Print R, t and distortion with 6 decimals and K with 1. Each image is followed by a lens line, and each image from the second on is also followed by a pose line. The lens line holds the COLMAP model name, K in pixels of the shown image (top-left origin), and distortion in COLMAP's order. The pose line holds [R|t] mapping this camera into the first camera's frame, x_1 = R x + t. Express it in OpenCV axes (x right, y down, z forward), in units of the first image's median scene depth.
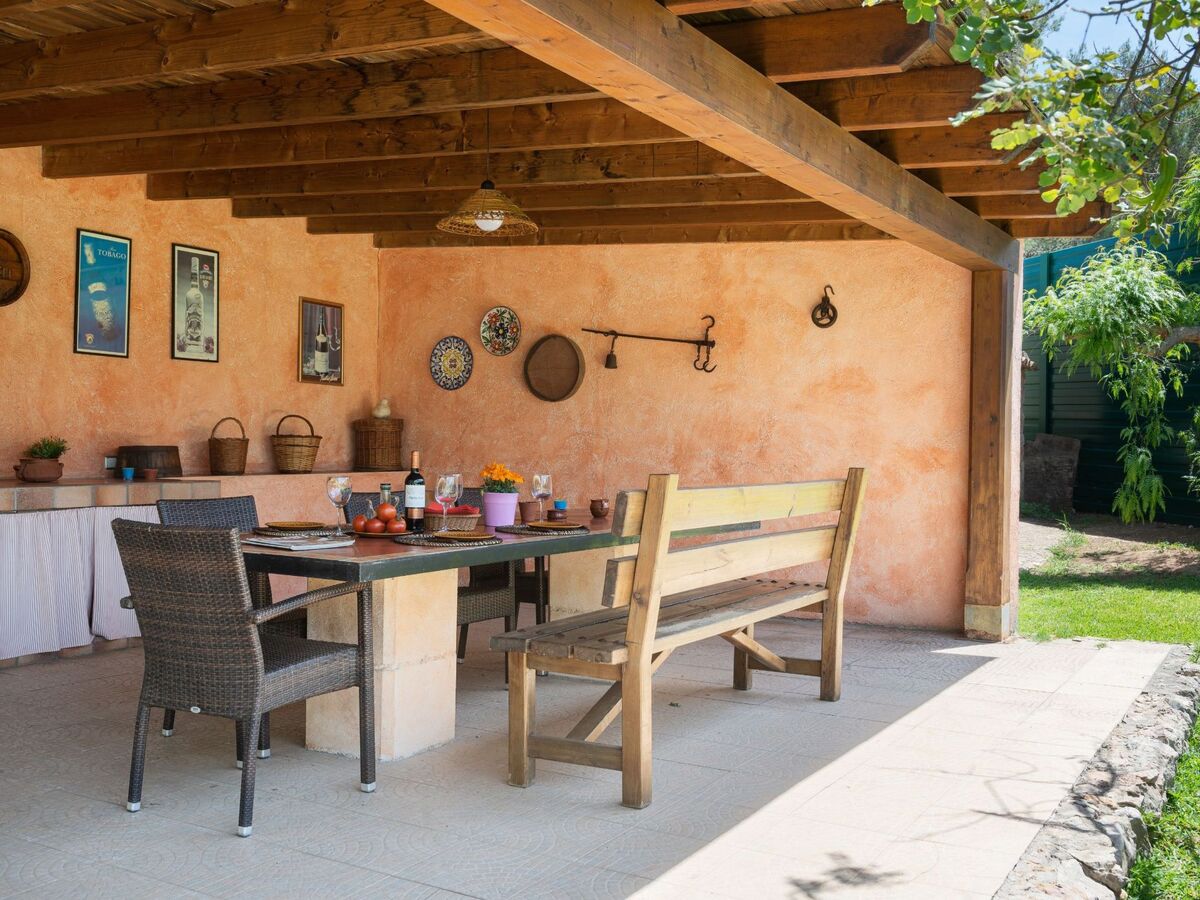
lens RADIAL K [[1245.1, 0, 600.0], [0, 1245.1, 450.0], [0, 0, 1]] dist [0.004504, 0.002378]
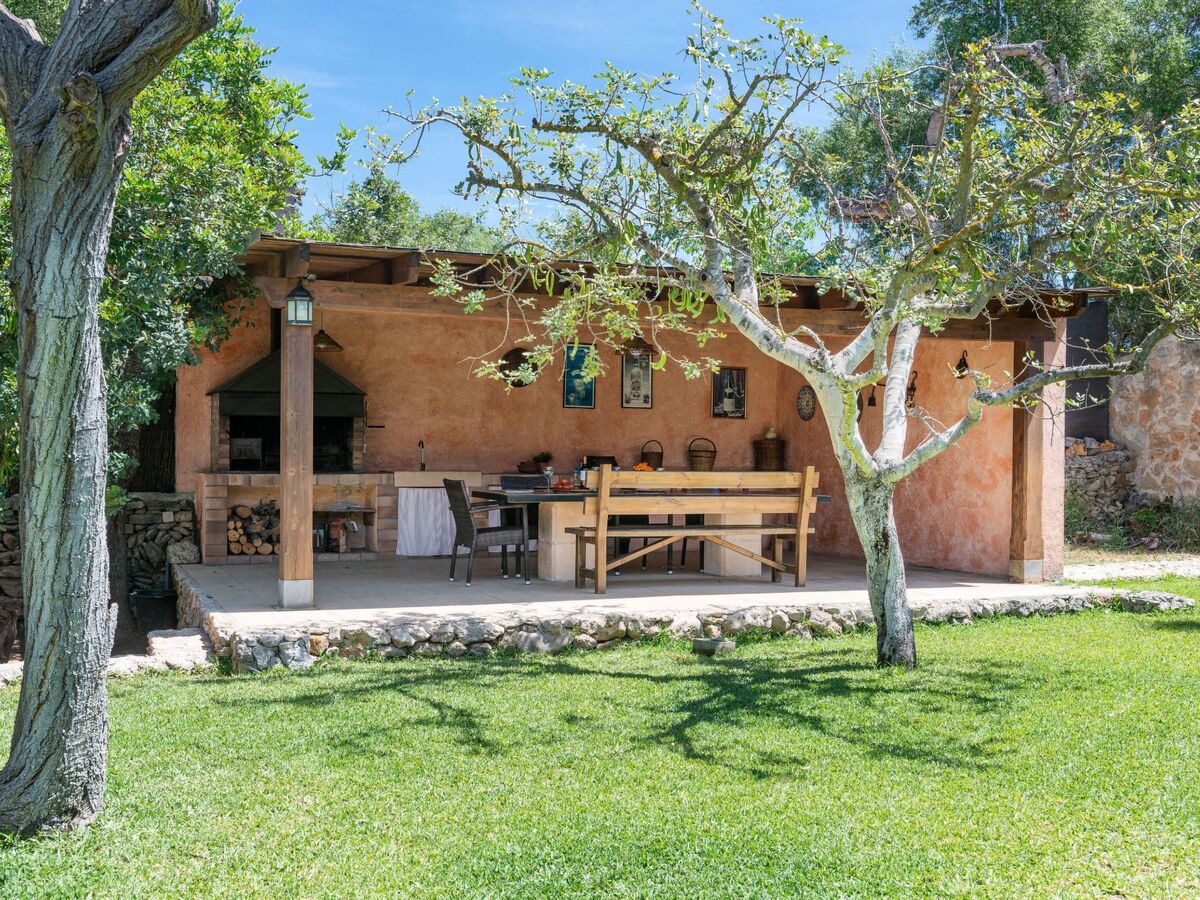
lens RADIAL K [[1421.8, 0, 600.0], [0, 1421.8, 450.0], [0, 0, 1]] dist [-0.006333, -0.009116]
pose [[0.794340, -0.000369, -0.607473, 0.874321], [-0.006429, 0.999939, -0.009014, 0.006328], [0.607439, 0.011066, 0.794289, -0.646905]]
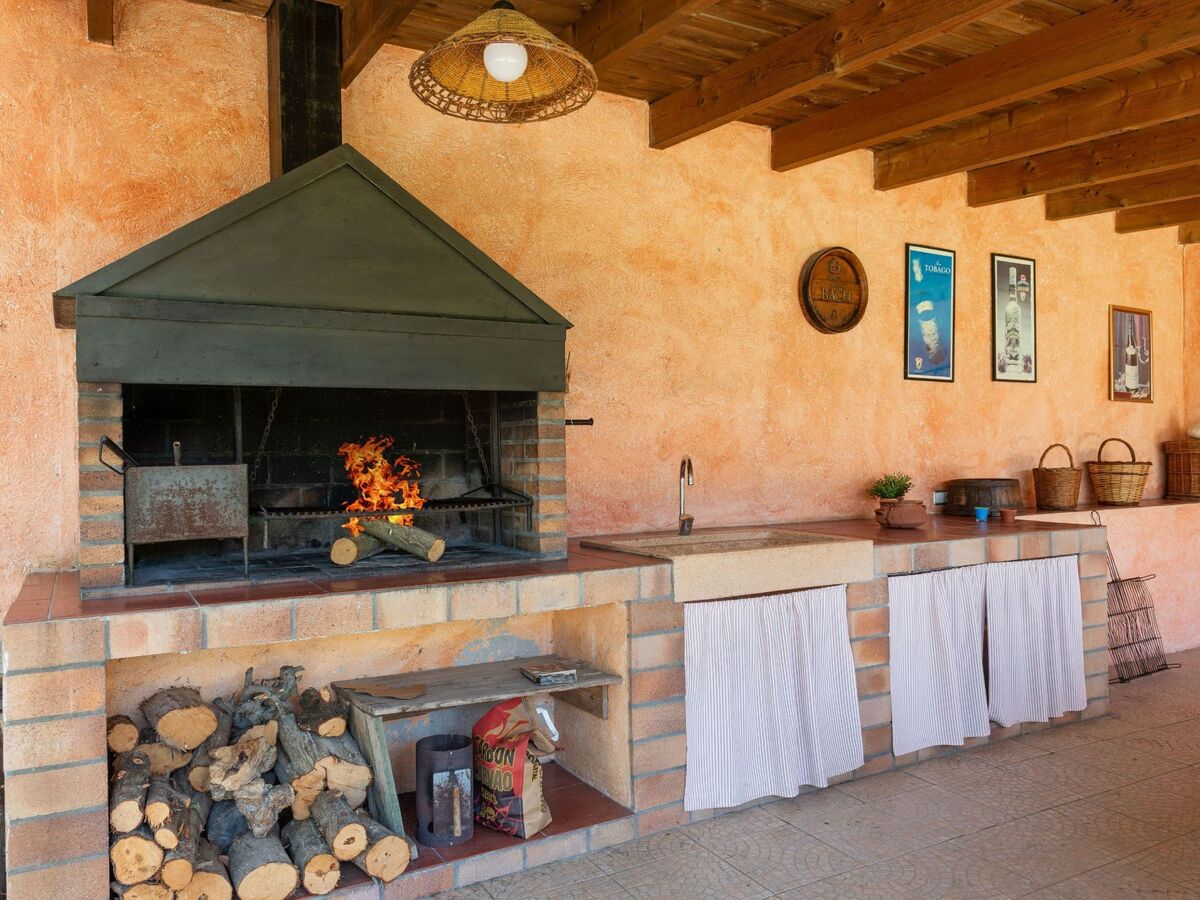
lens RADIAL K [[930.2, 0, 600.0], [0, 930.2, 450.0], [0, 0, 1]] dist [0.002859, -0.000095]
pose [[0.863645, -0.016522, -0.503830, -0.248998], [0.014834, 0.999863, -0.007361, -0.022228], [0.503882, -0.001117, 0.863772, 0.271175]]
